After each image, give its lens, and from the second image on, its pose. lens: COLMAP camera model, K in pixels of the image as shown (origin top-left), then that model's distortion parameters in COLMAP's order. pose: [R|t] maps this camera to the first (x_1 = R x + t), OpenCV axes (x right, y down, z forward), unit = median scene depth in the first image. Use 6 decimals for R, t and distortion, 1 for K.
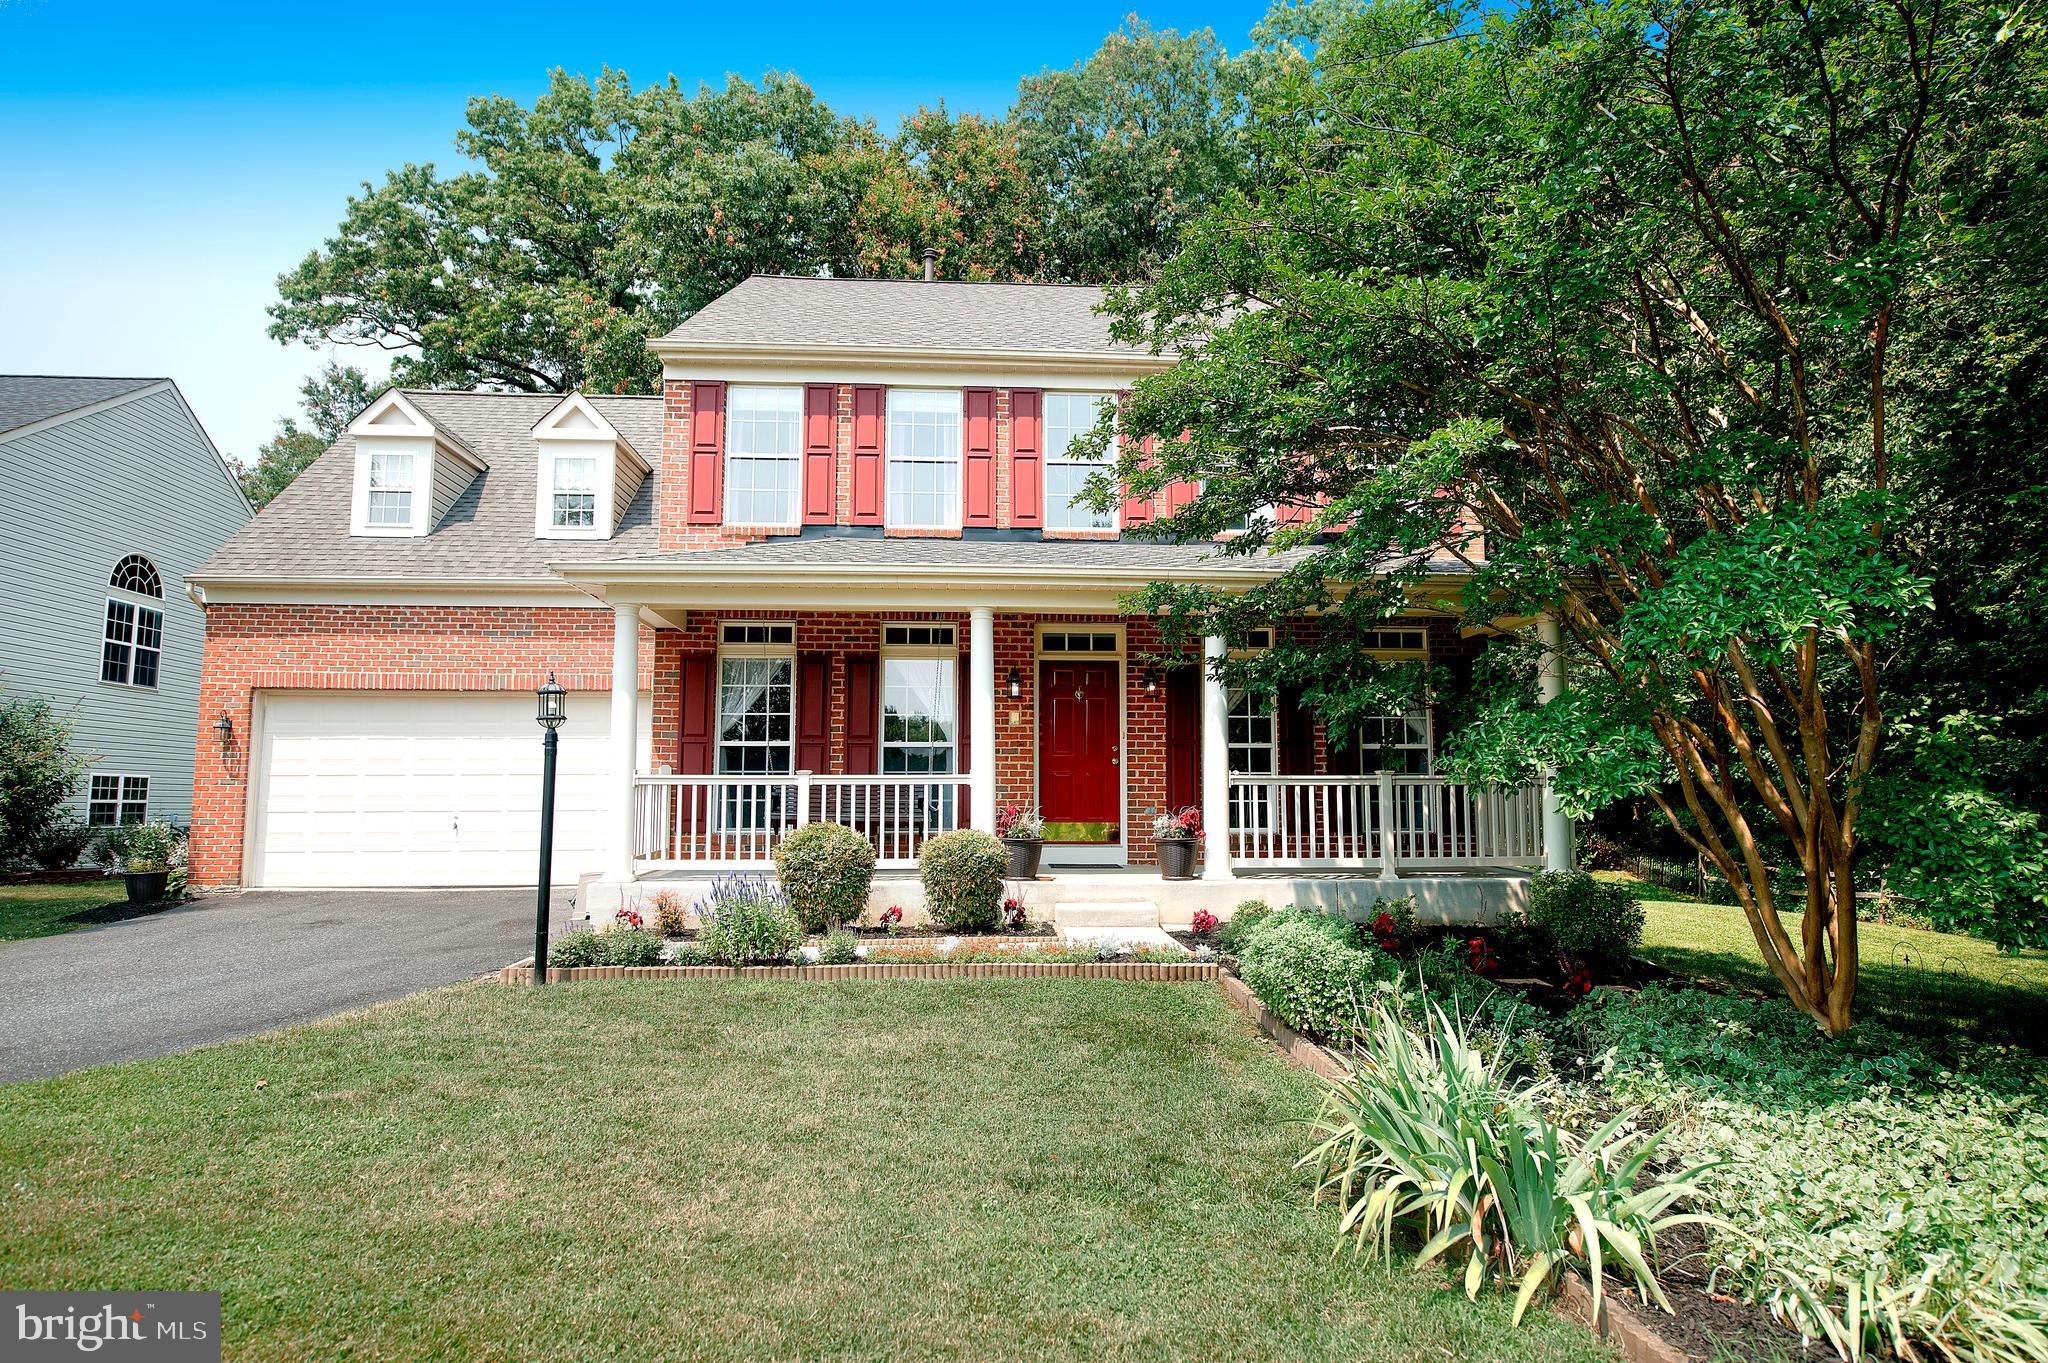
lens RADIAL K [[1232.0, 0, 1011.7], [0, 1232.0, 663.3], [0, 0, 1]] dist [-0.000316, -0.001531]
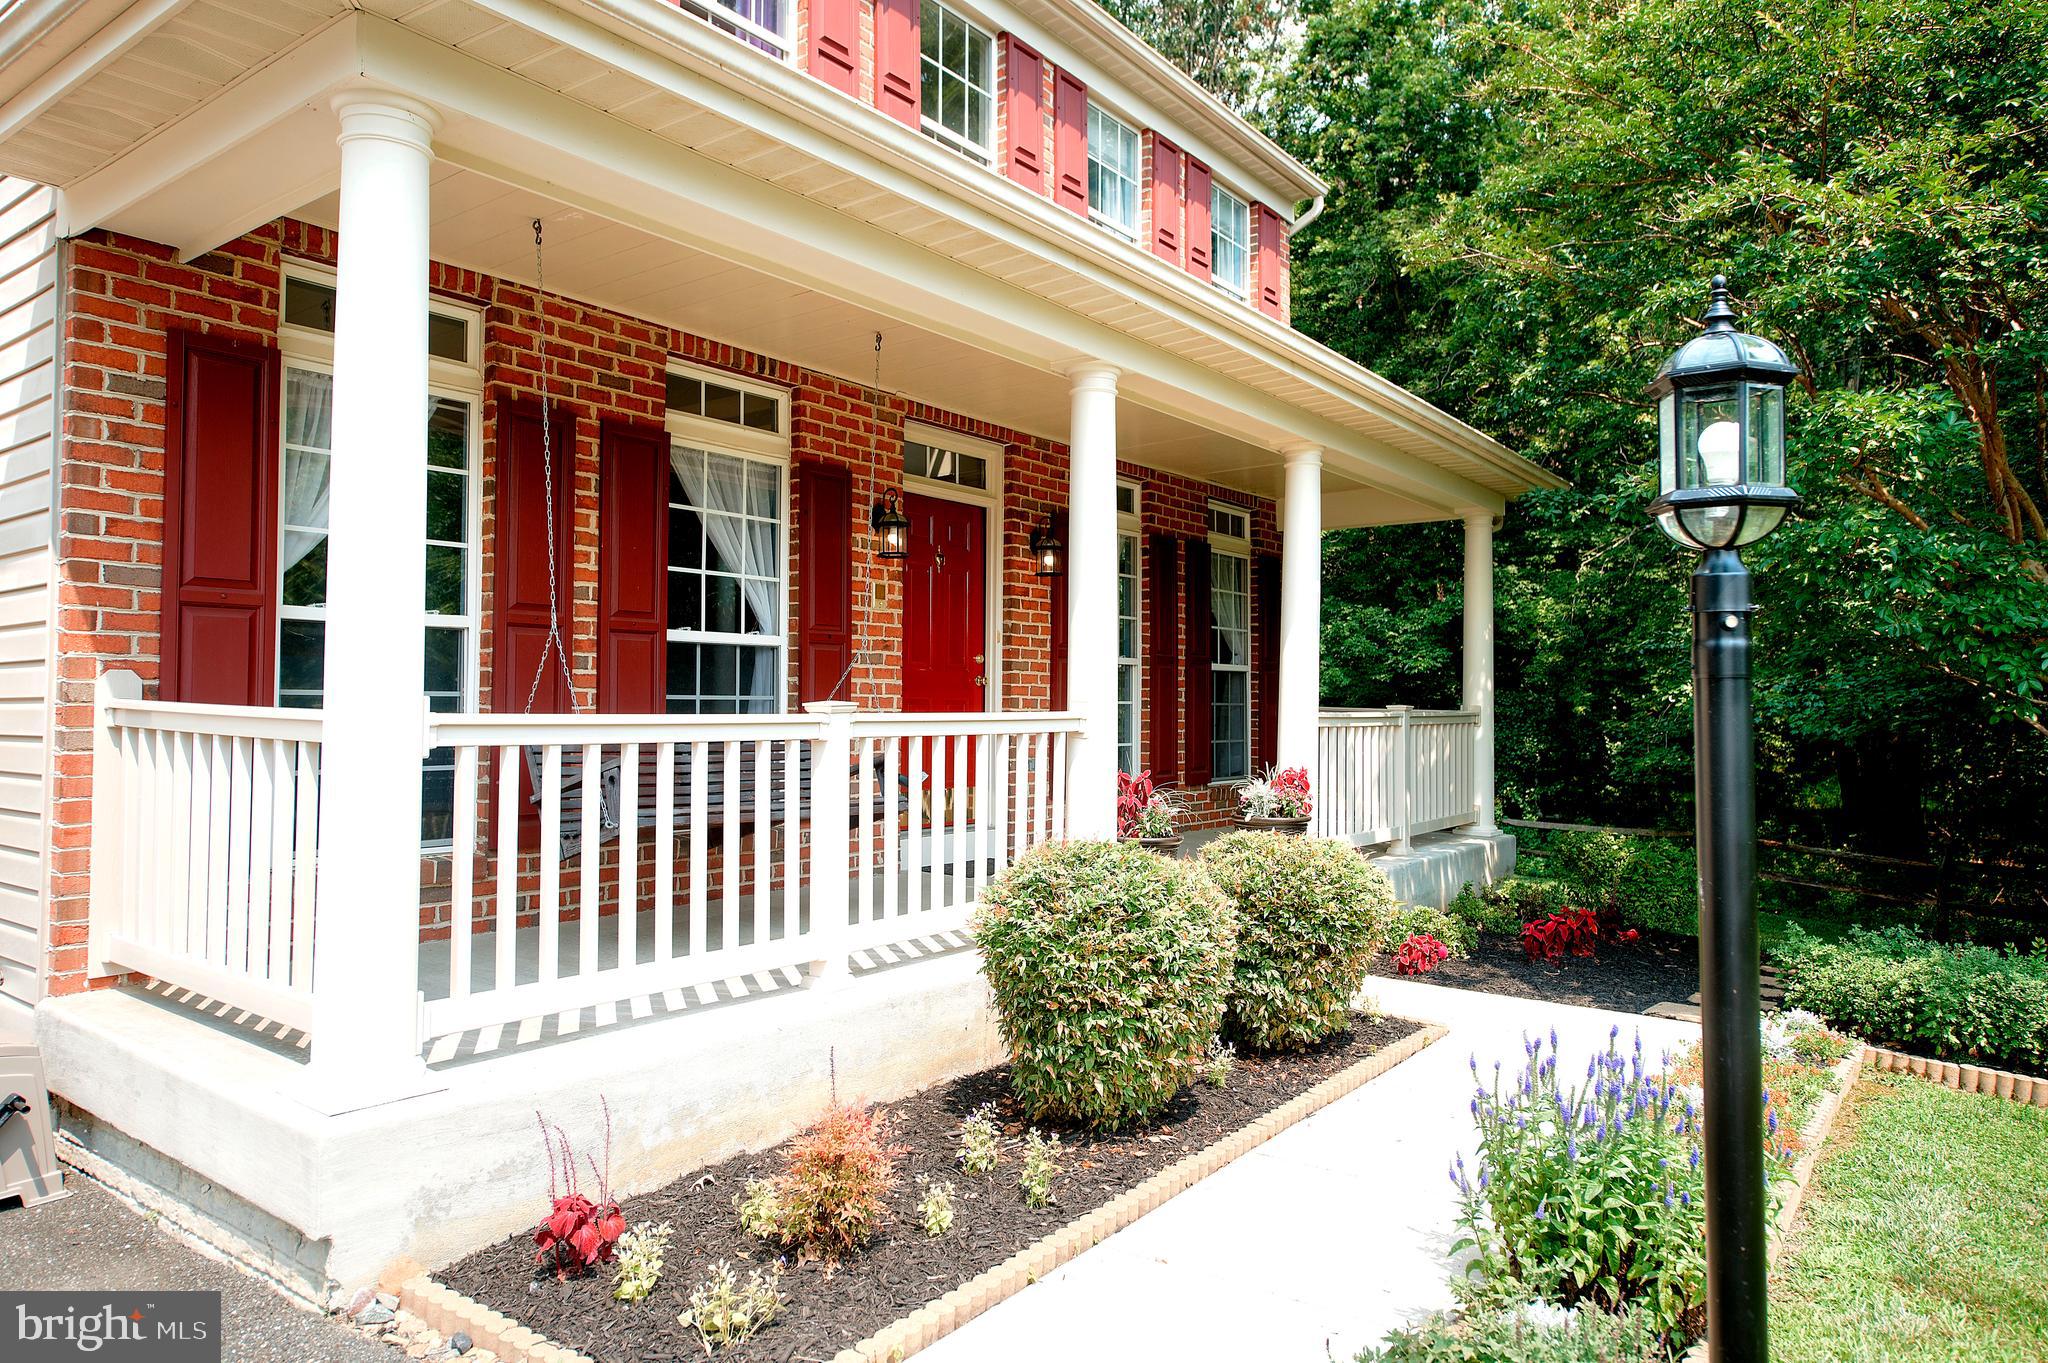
lens RADIAL K [[1344.1, 0, 1041.4], [0, 1344.1, 671.0], [0, 0, 1]] dist [-0.001694, -0.000520]
pose [[0.627903, 0.023169, 0.777946, -0.391937], [-0.090092, 0.995001, 0.043082, 0.045423], [-0.773059, -0.097138, 0.626852, 0.587590]]
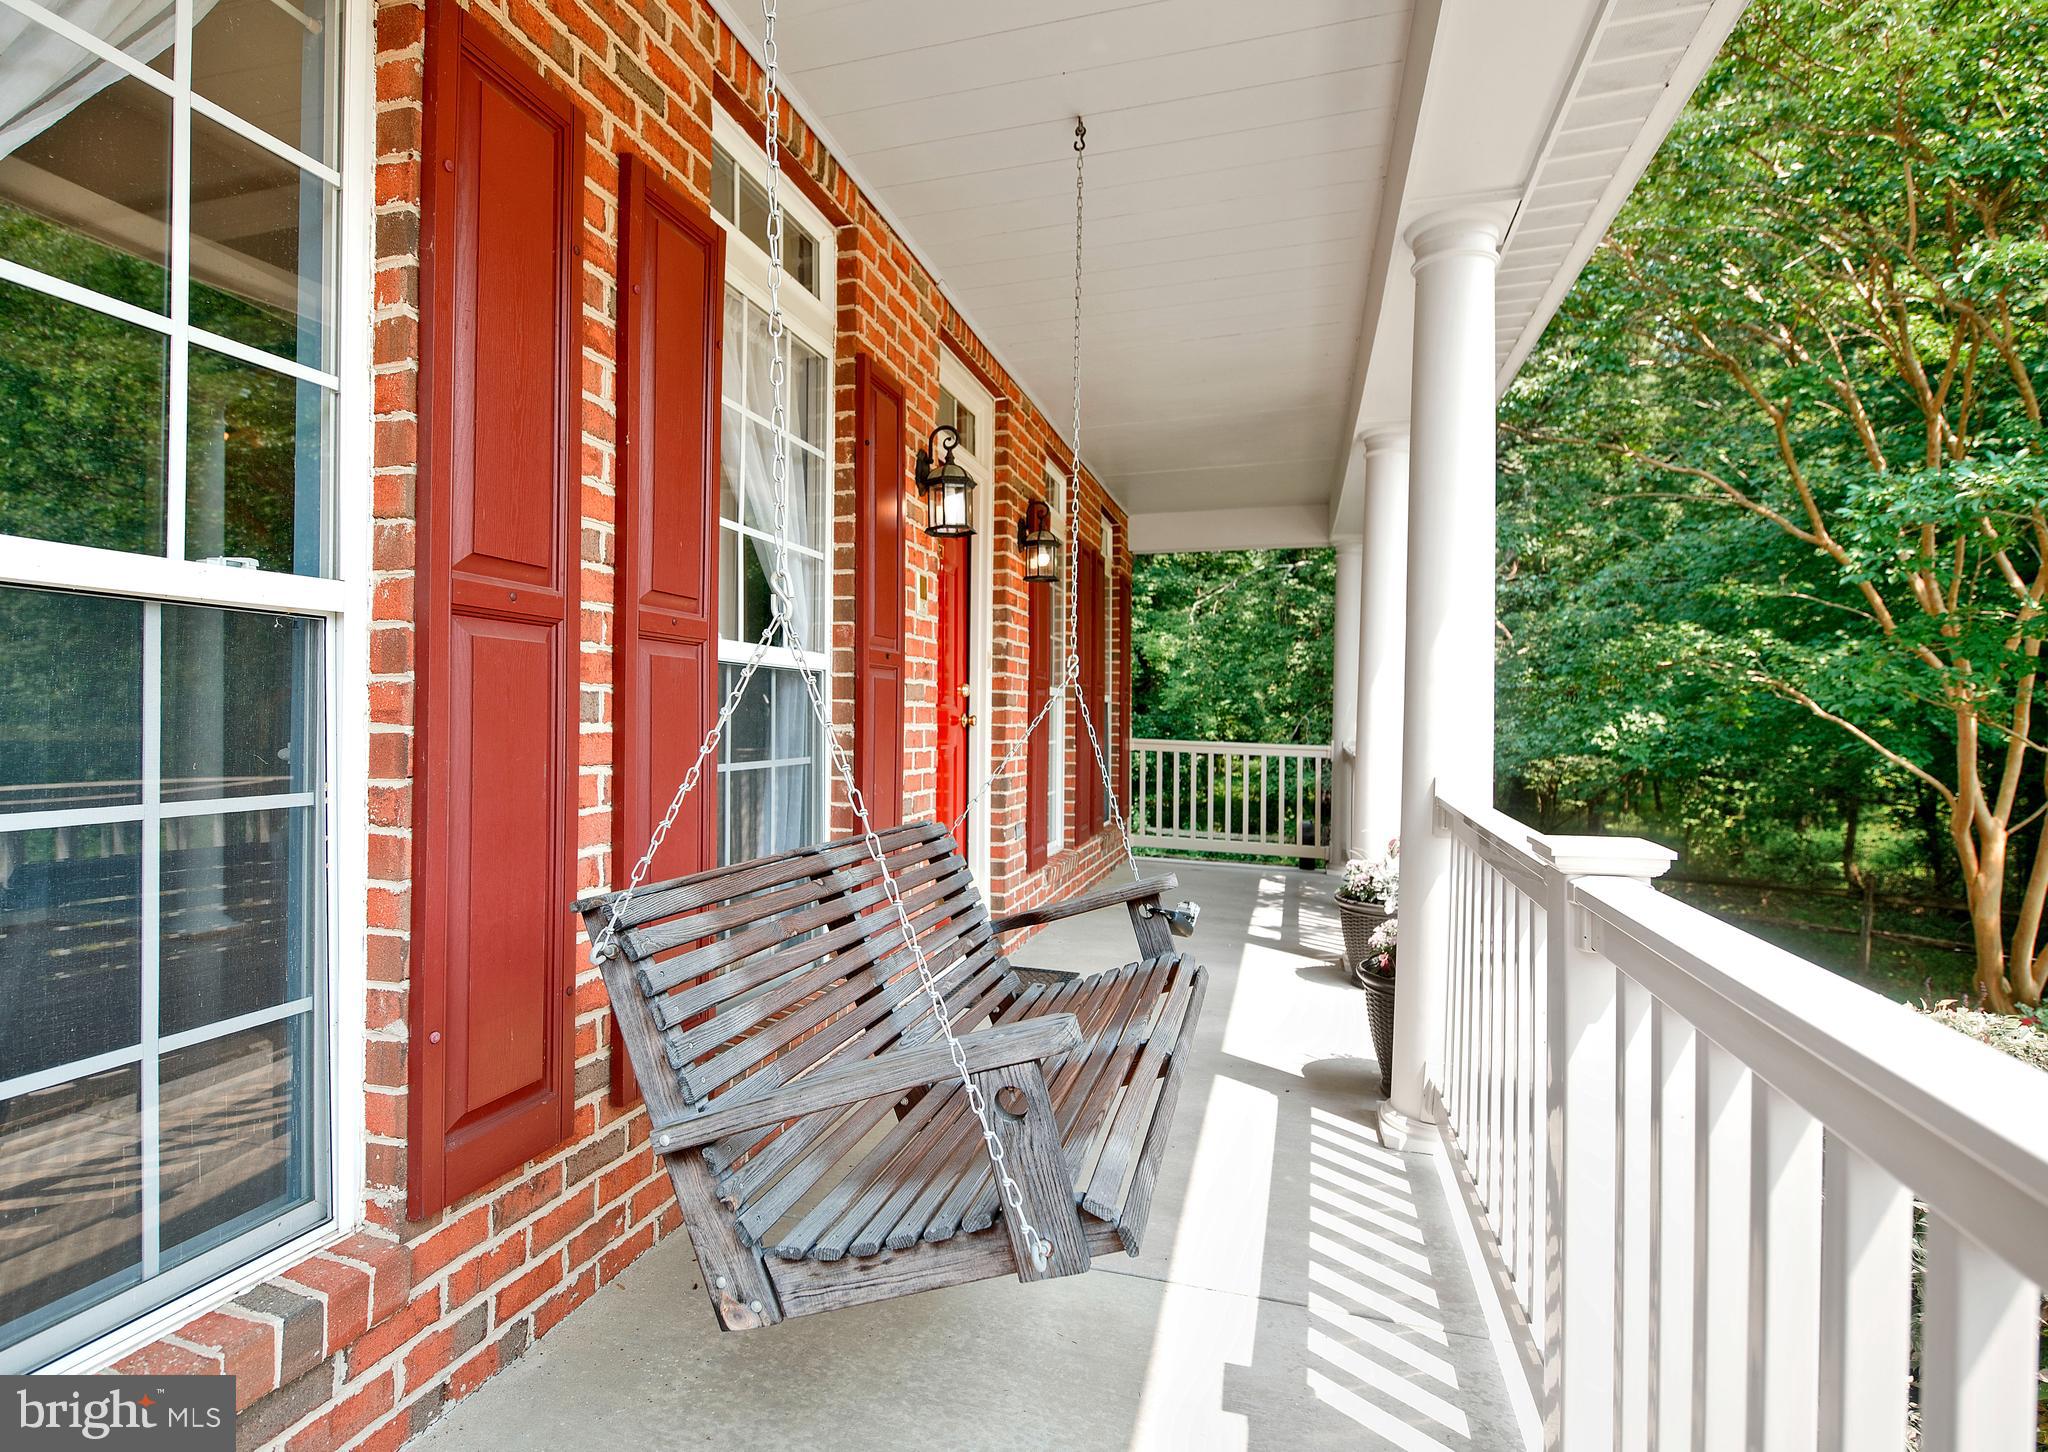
lens RADIAL K [[1107.5, 0, 1021.5], [0, 1107.5, 719.6], [0, 0, 1]] dist [-0.005901, -0.000863]
pose [[0.287689, 0.001810, 0.957722, -0.274287], [-0.113671, 0.992994, 0.032268, 0.065348], [-0.950954, -0.118149, 0.285879, 0.881799]]
